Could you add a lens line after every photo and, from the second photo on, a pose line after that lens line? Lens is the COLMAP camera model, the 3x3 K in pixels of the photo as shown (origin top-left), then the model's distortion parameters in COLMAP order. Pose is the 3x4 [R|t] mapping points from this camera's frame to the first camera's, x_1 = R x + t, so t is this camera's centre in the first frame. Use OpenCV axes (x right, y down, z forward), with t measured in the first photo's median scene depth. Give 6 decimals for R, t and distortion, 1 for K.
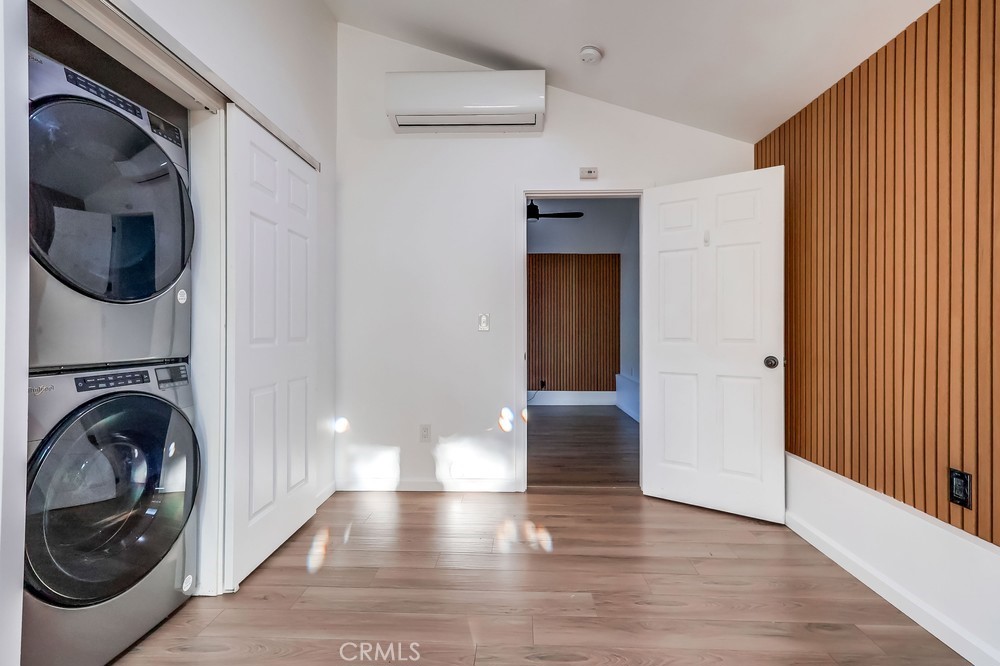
lens RADIAL K [[462.0, 0, 502.1], [0, 462.0, 331.7], [0, 0, 1]] dist [0.013757, 0.000681]
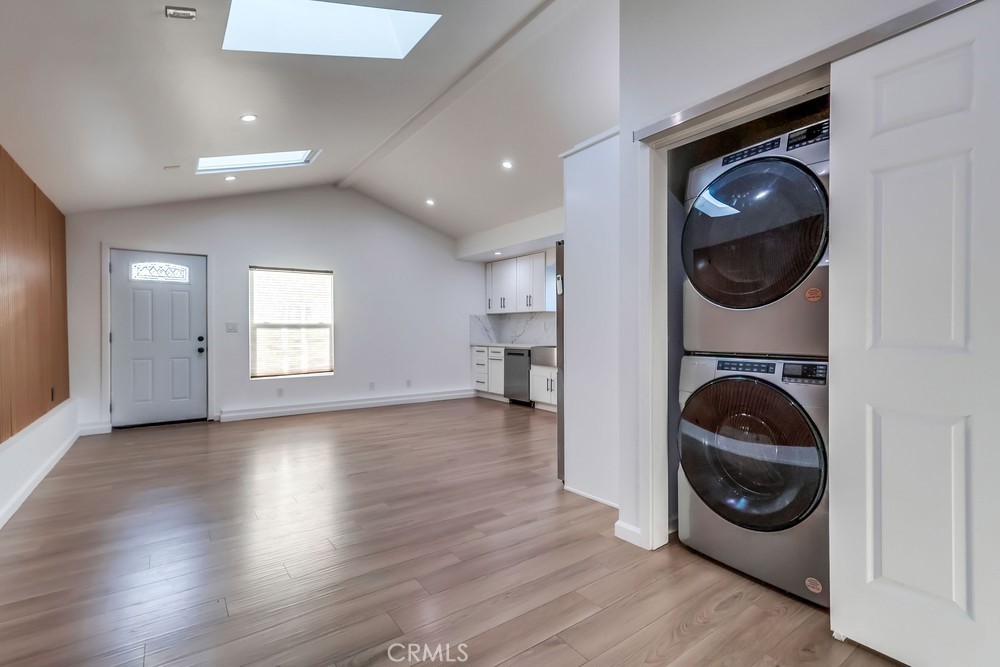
lens RADIAL K [[462.0, 0, 502.1], [0, 462.0, 332.2], [0, 0, 1]] dist [0.013757, 0.000681]
pose [[-0.793026, 0.006091, -0.609158, 0.495858], [0.005424, 0.999981, 0.002939, -0.001607], [0.609164, -0.000974, -0.793044, 1.543475]]
